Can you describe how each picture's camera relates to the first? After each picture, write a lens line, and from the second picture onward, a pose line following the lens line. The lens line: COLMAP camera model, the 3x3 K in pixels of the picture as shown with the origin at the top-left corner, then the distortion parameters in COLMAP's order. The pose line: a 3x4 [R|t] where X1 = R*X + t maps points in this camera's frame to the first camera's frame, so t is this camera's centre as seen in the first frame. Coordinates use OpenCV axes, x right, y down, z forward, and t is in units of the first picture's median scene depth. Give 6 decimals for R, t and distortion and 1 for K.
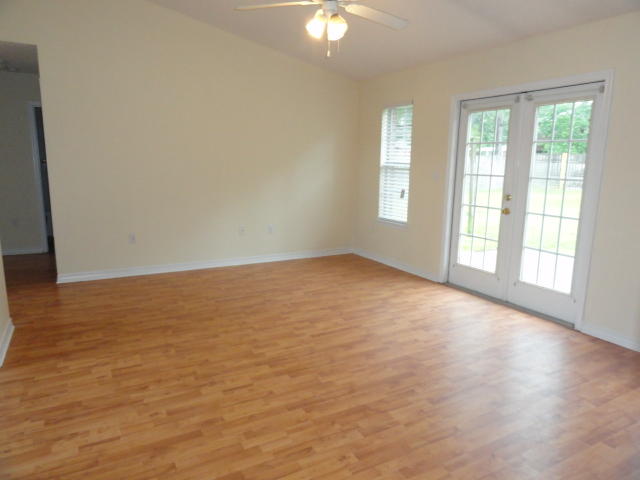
lens RADIAL K [[436.3, 0, 318.8], [0, 436.3, 237.2], [0, 0, 1]] dist [-0.011916, 0.002724]
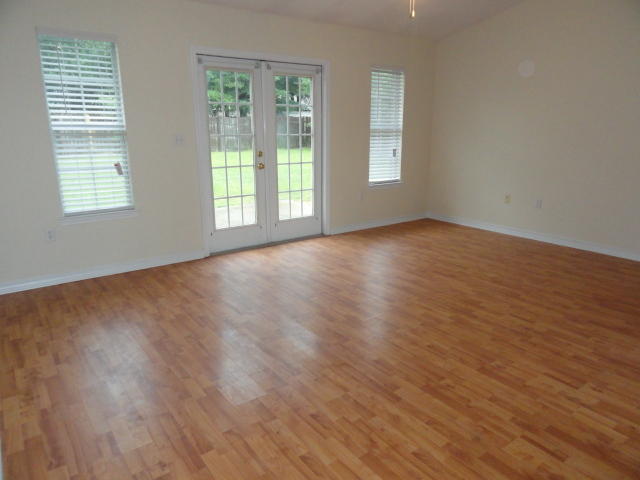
lens RADIAL K [[436.3, 0, 319.3], [0, 436.3, 243.4], [0, 0, 1]] dist [-0.011916, 0.002724]
pose [[-0.115051, -0.274087, 0.954798, -1.022849], [0.172187, 0.941128, 0.290911, -0.245114], [-0.978323, 0.197873, -0.061083, 1.338704]]
